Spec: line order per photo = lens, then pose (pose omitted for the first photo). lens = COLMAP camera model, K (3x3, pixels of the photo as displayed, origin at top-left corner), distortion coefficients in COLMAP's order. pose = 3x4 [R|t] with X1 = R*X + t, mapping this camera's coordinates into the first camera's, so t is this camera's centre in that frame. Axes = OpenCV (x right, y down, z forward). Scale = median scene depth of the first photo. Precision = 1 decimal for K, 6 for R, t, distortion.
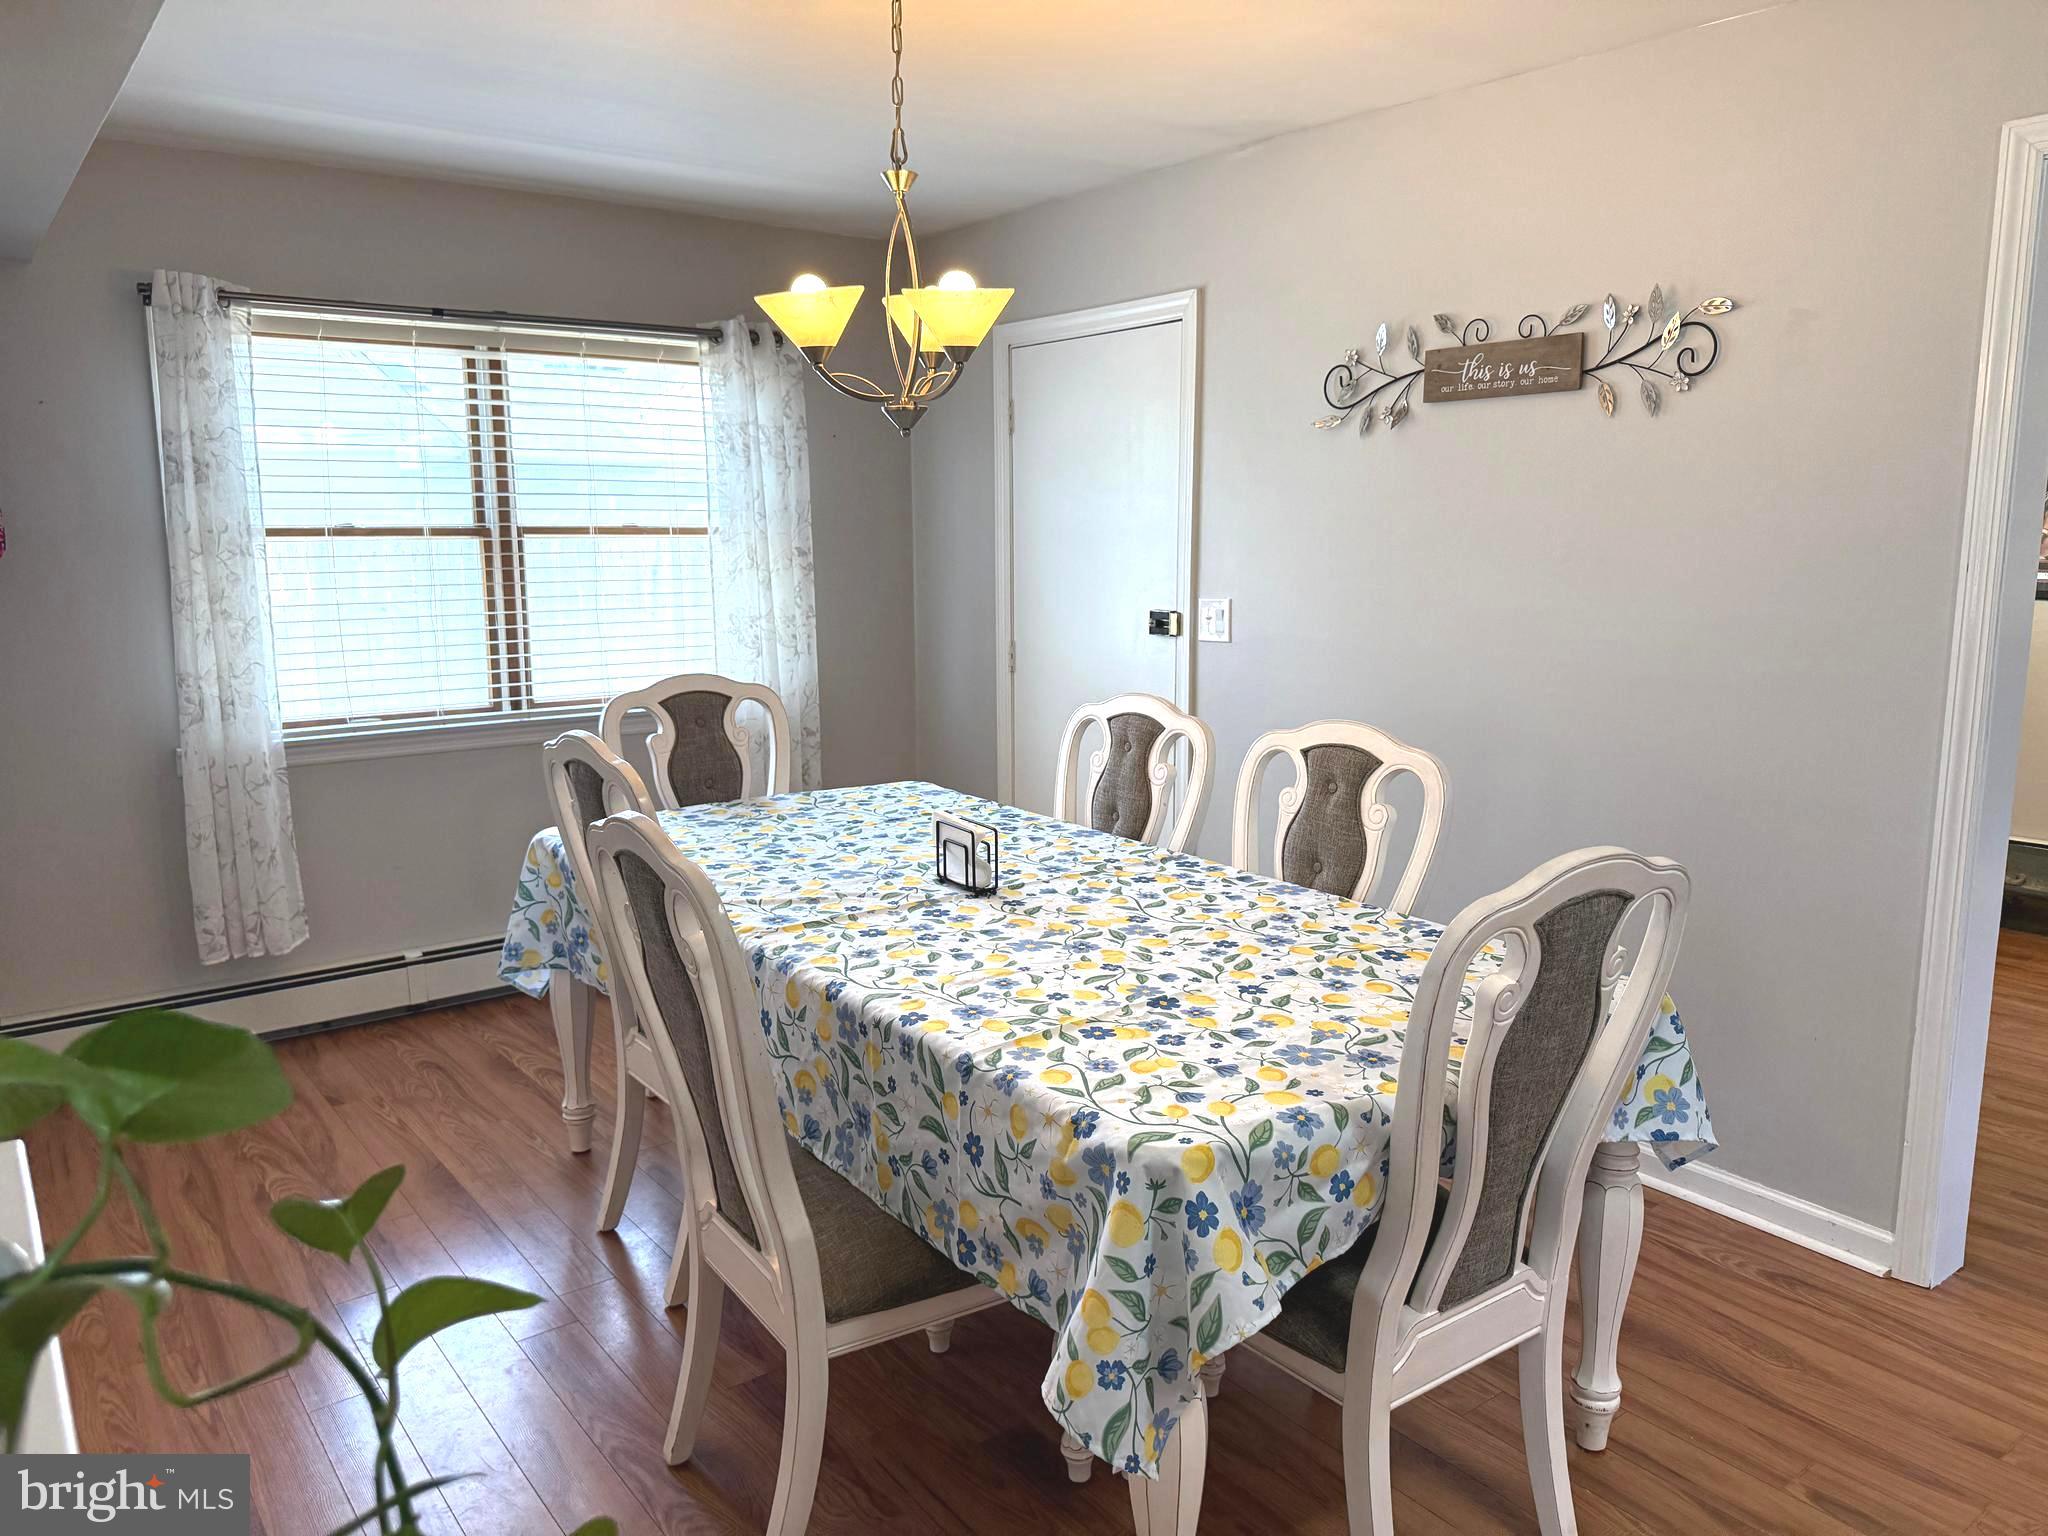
lens RADIAL K [[1438.0, 0, 1018.4], [0, 1438.0, 774.2], [0, 0, 1]] dist [0.071694, -0.095135]
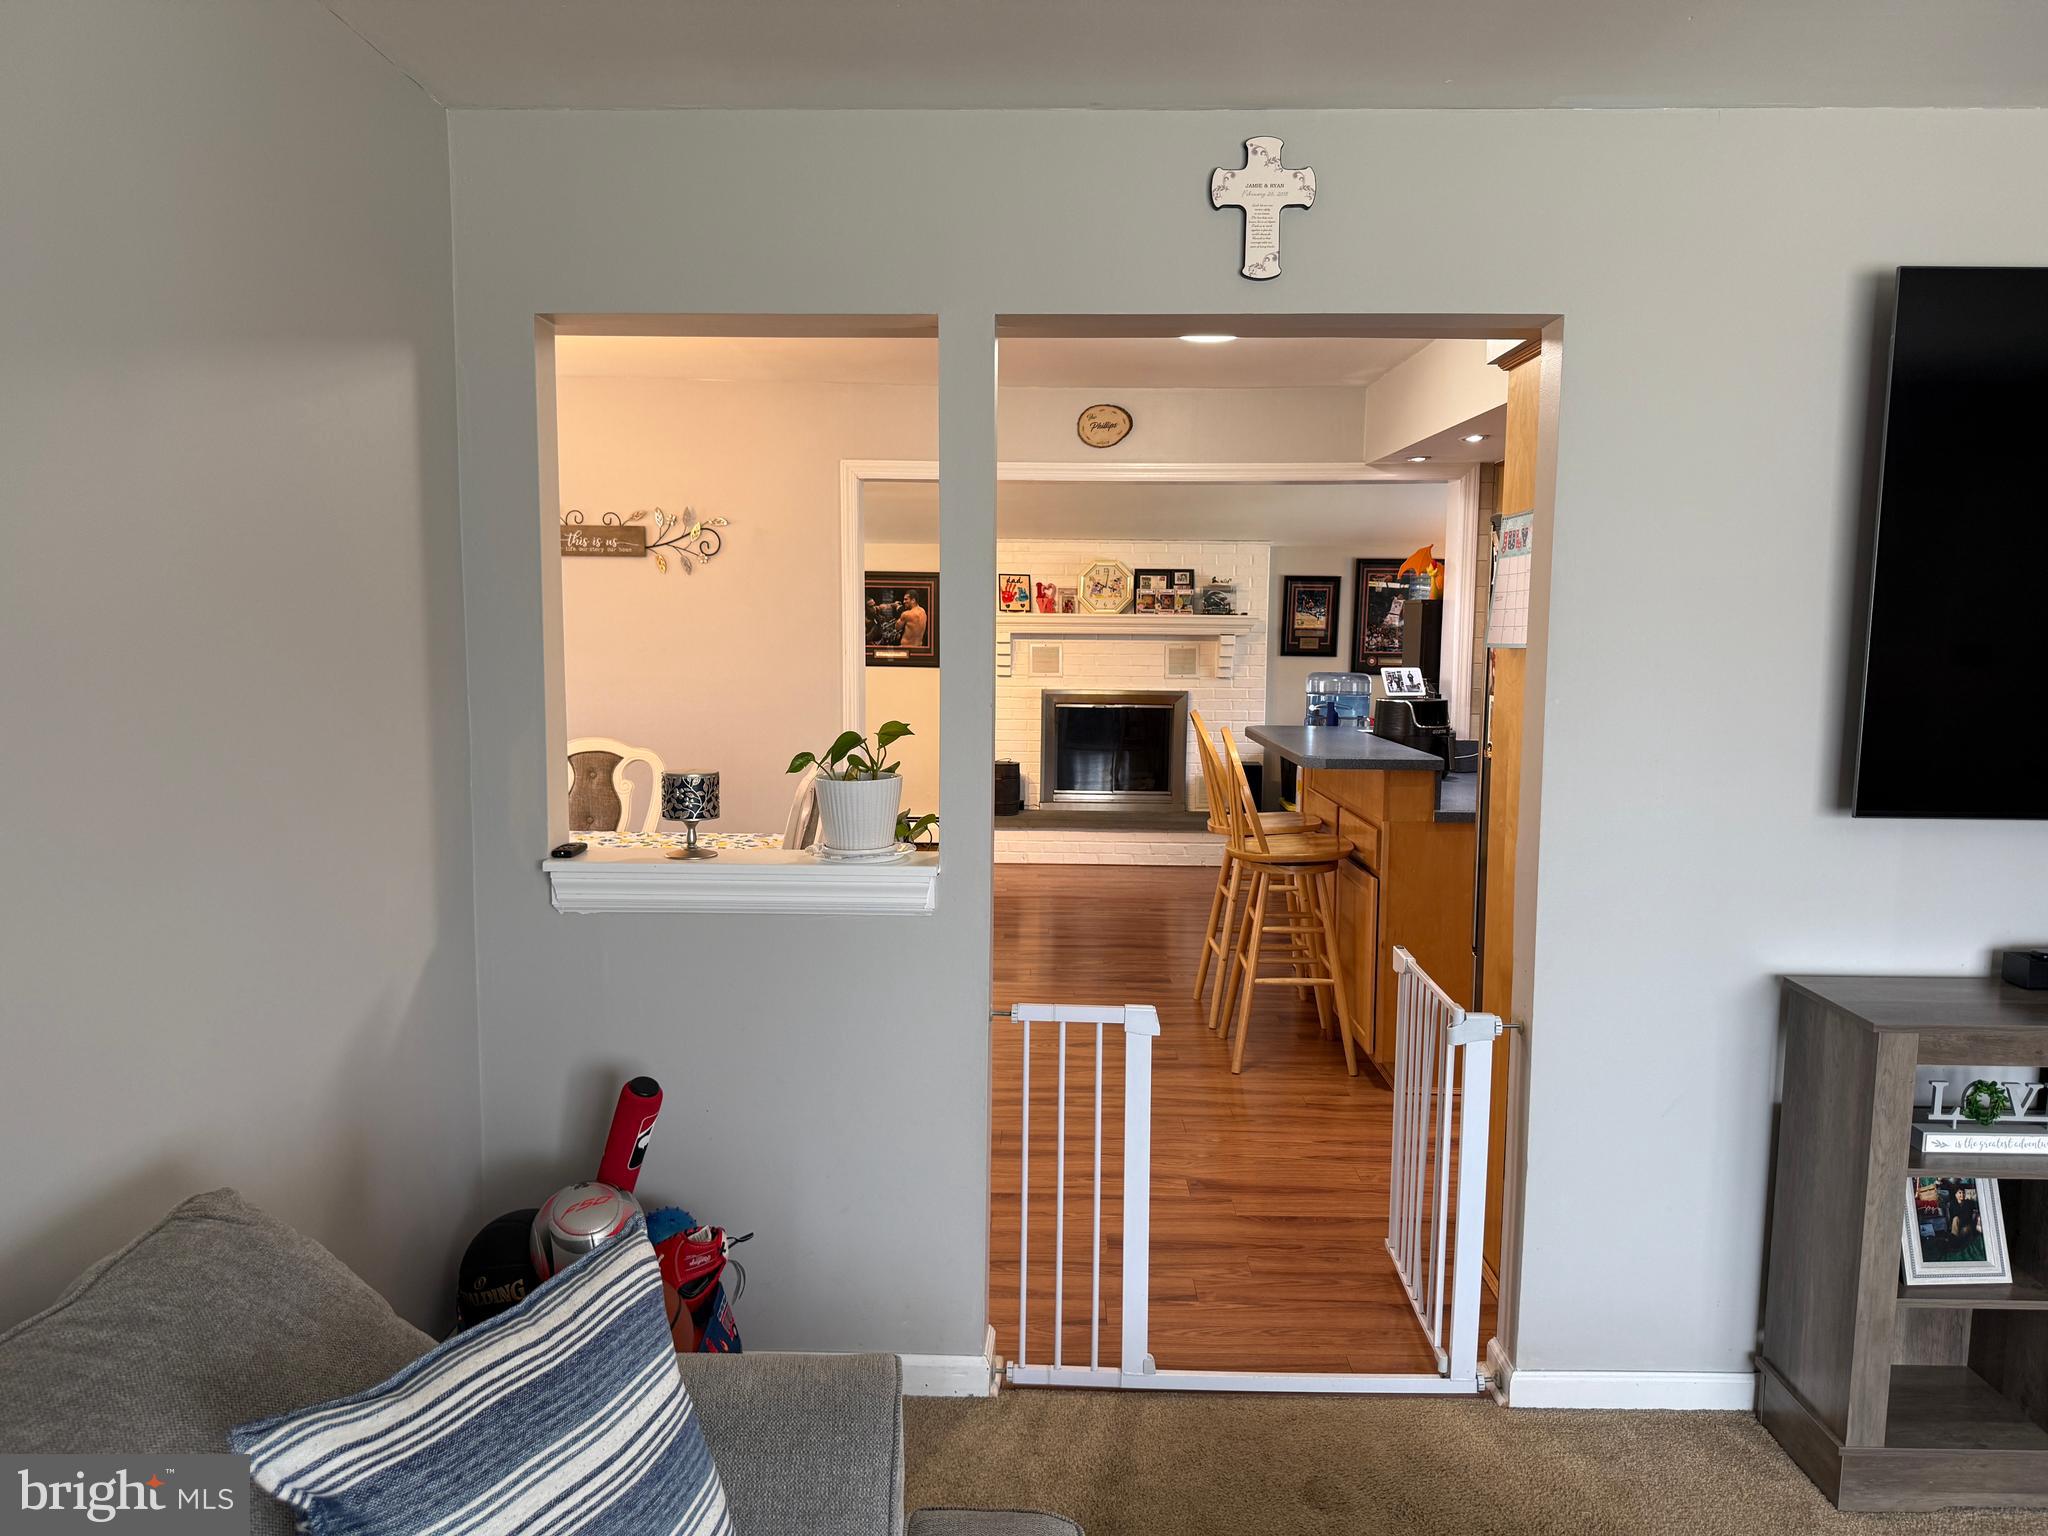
lens RADIAL K [[1438.0, 0, 1033.4], [0, 1438.0, 773.6], [0, 0, 1]] dist [0.071694, -0.095135]
pose [[0.621428, -0.072880, 0.780074, -0.790641], [0.123111, 0.992378, -0.005358, 0.078887], [-0.773738, 0.099366, 0.625664, -0.512346]]
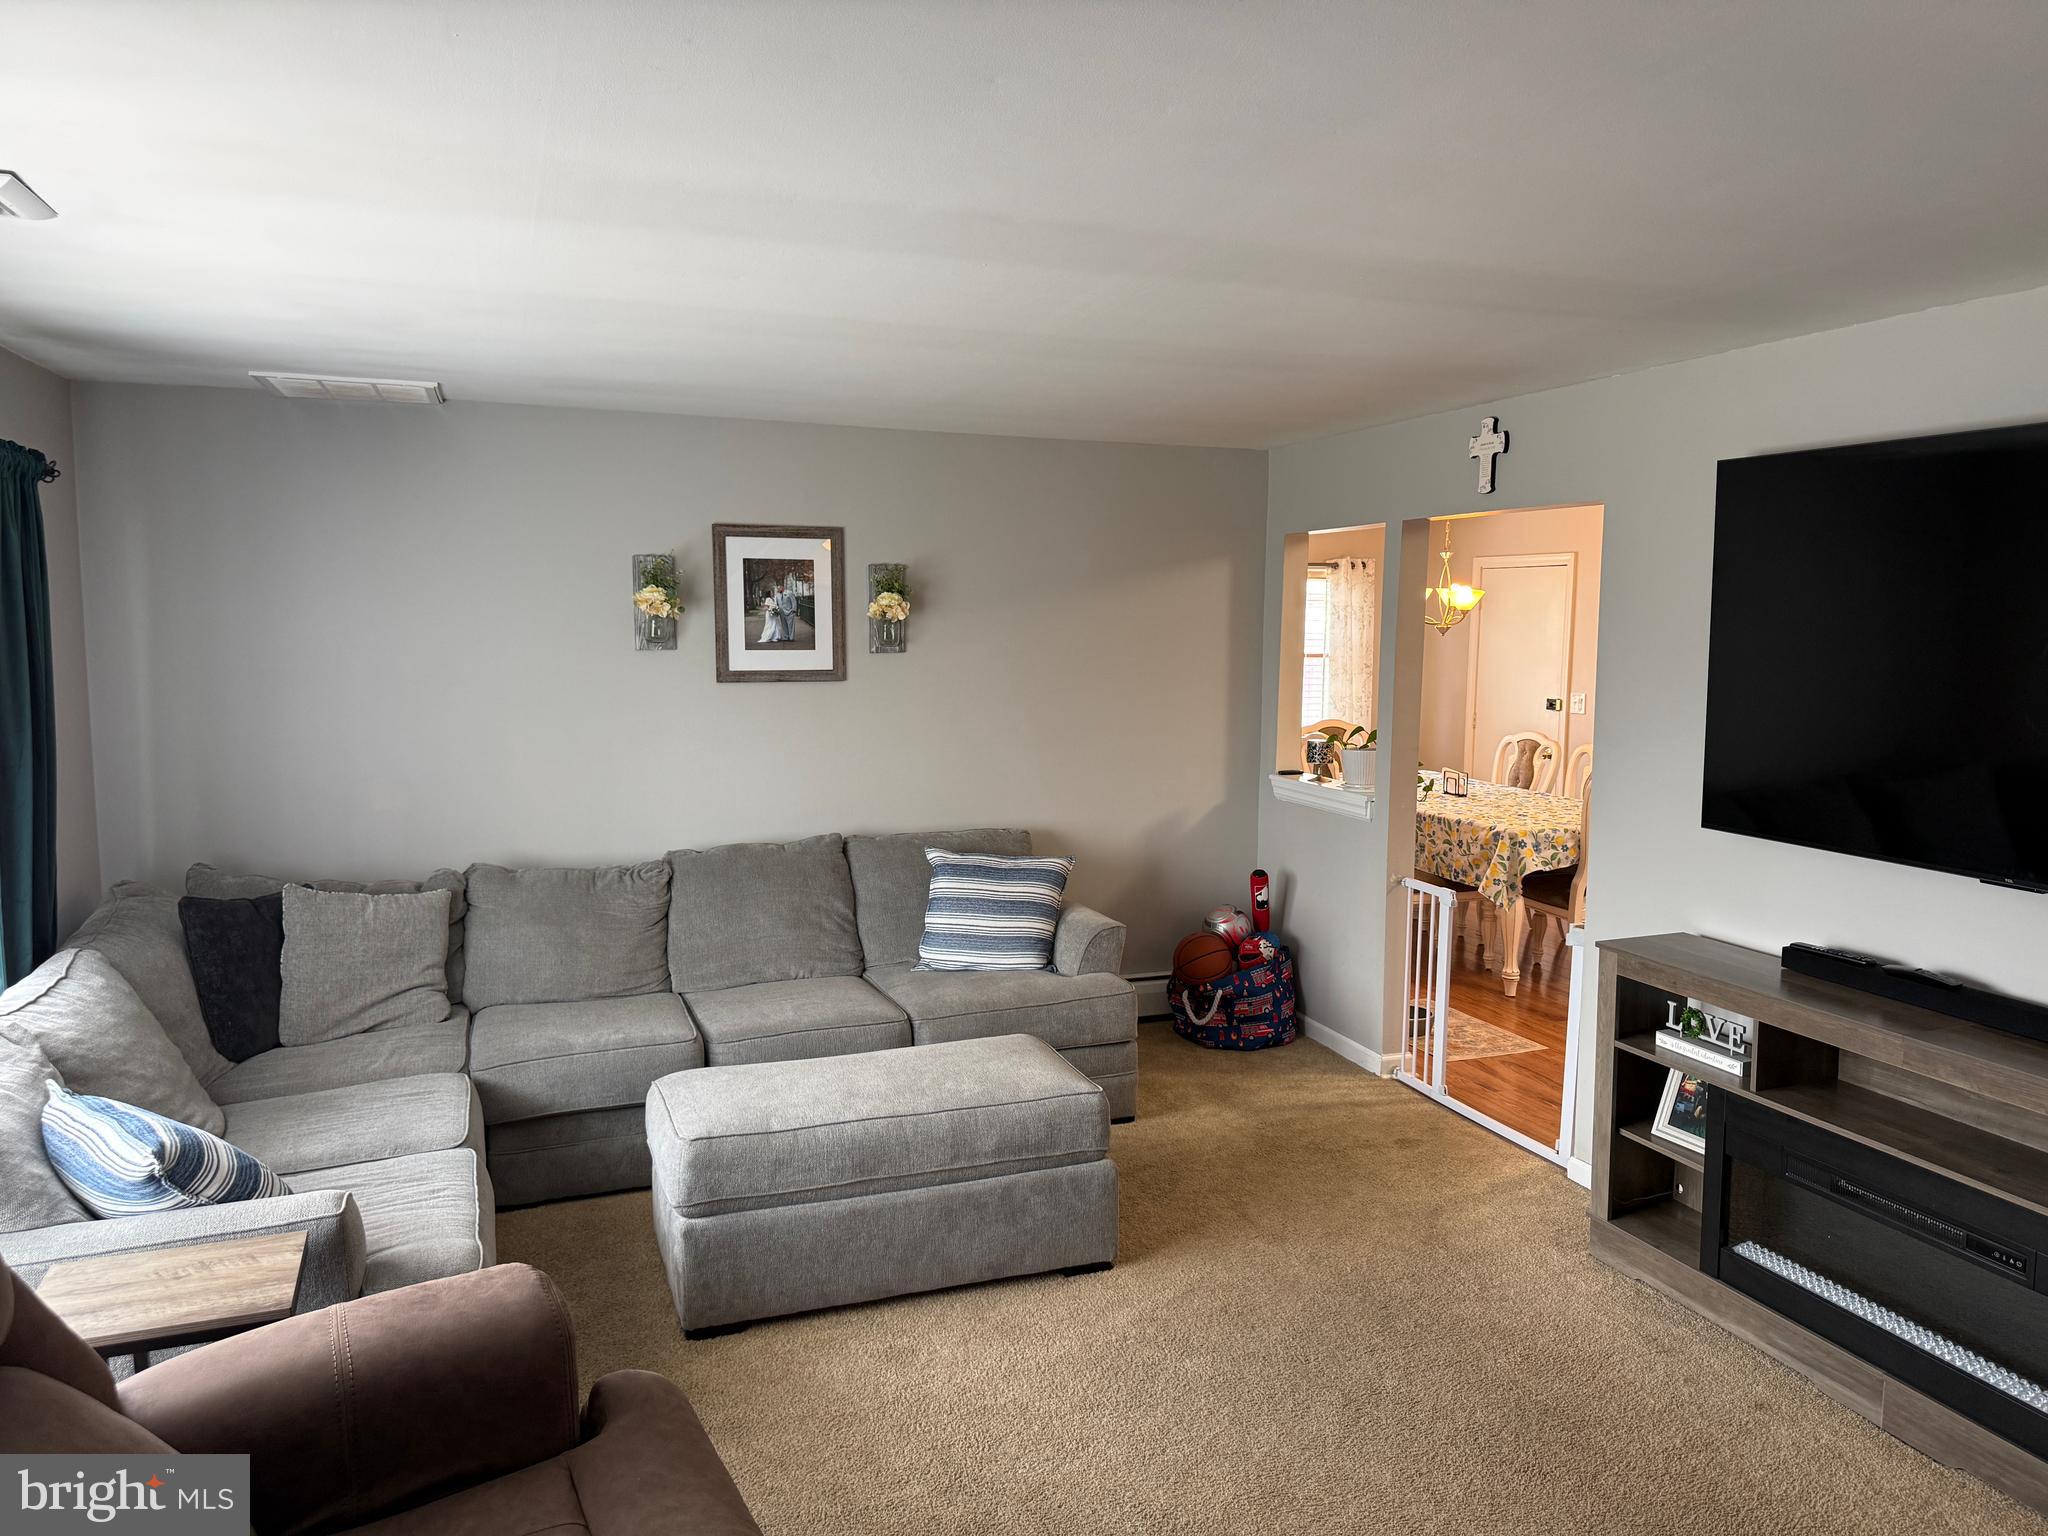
lens RADIAL K [[1438.0, 0, 1033.9], [0, 1438.0, 764.2], [0, 0, 1]] dist [0.071694, -0.095135]
pose [[0.955790, 0.041400, -0.291121, -0.004411], [-0.061208, 0.996364, -0.059260, 0.216407], [0.287609, 0.074459, 0.954849, -1.740584]]
